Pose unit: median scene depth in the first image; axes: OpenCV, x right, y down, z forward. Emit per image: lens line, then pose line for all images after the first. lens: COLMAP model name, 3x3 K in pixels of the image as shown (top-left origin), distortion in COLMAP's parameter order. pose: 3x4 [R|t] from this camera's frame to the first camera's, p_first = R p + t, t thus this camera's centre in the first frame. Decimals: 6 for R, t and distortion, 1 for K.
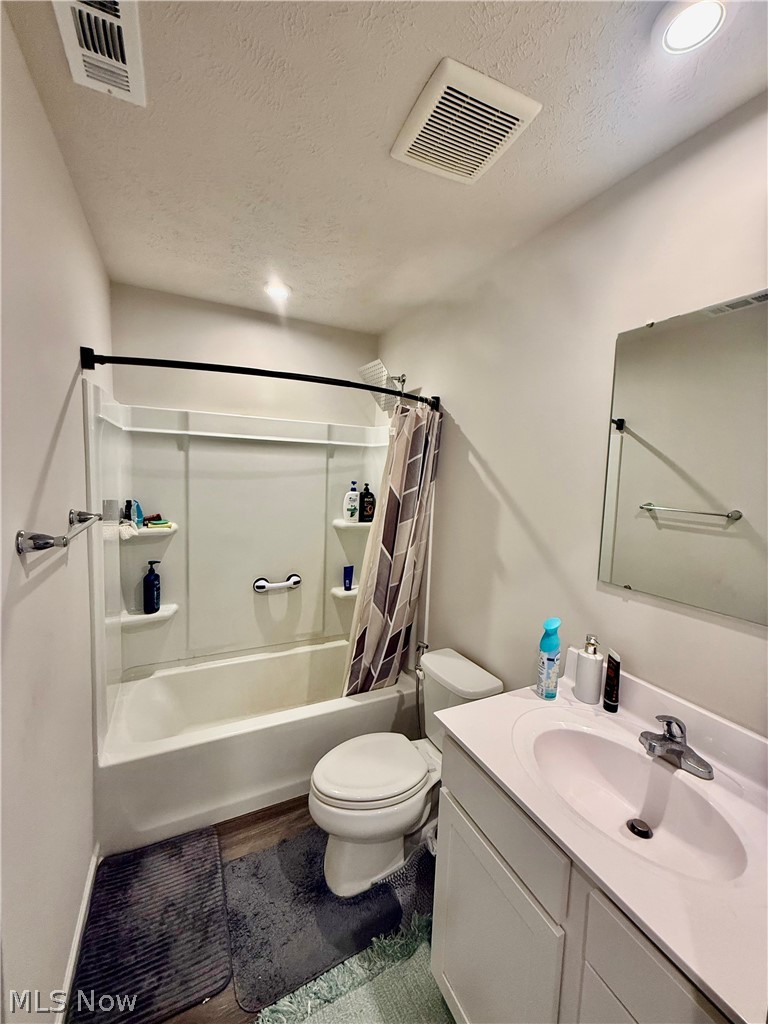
lens RADIAL K [[406.1, 0, 384.7], [0, 406.1, 507.5], [0, 0, 1]] dist [-0.000894, -0.000122]
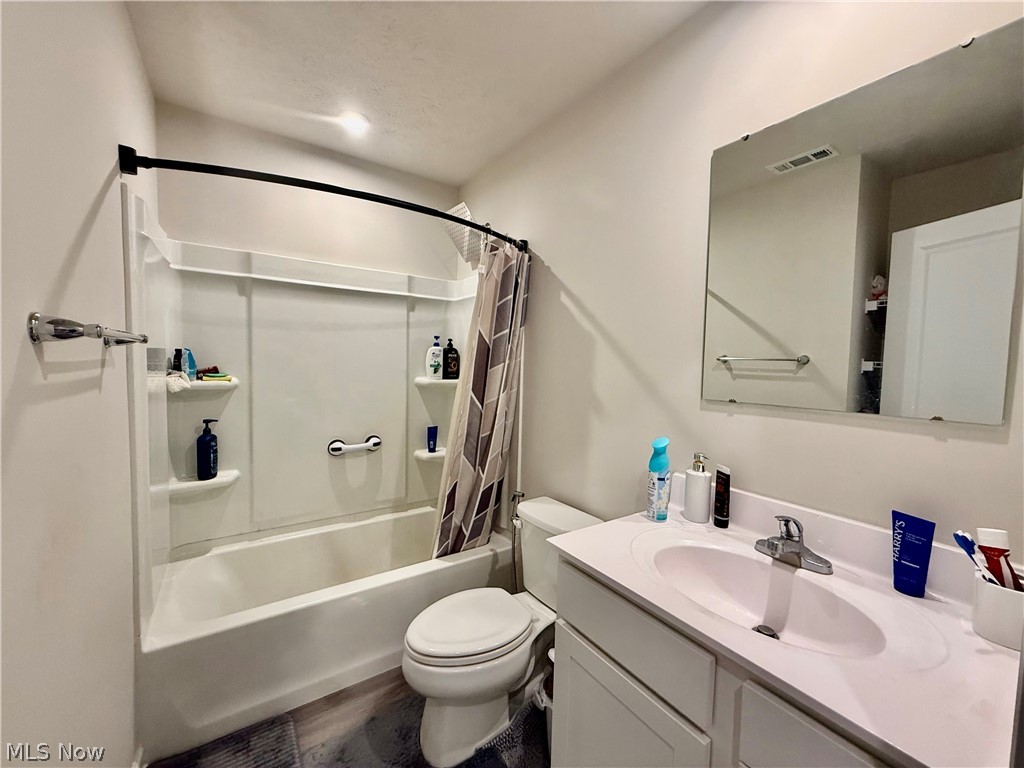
lens RADIAL K [[406.1, 0, 508.6], [0, 406.1, 385.0], [0, 0, 1]] dist [-0.000894, -0.000122]
pose [[0.991562, -0.020940, 0.127934, -0.041751], [0.024591, 0.999332, -0.027024, 0.100303], [-0.127283, 0.029942, 0.991414, 0.049069]]
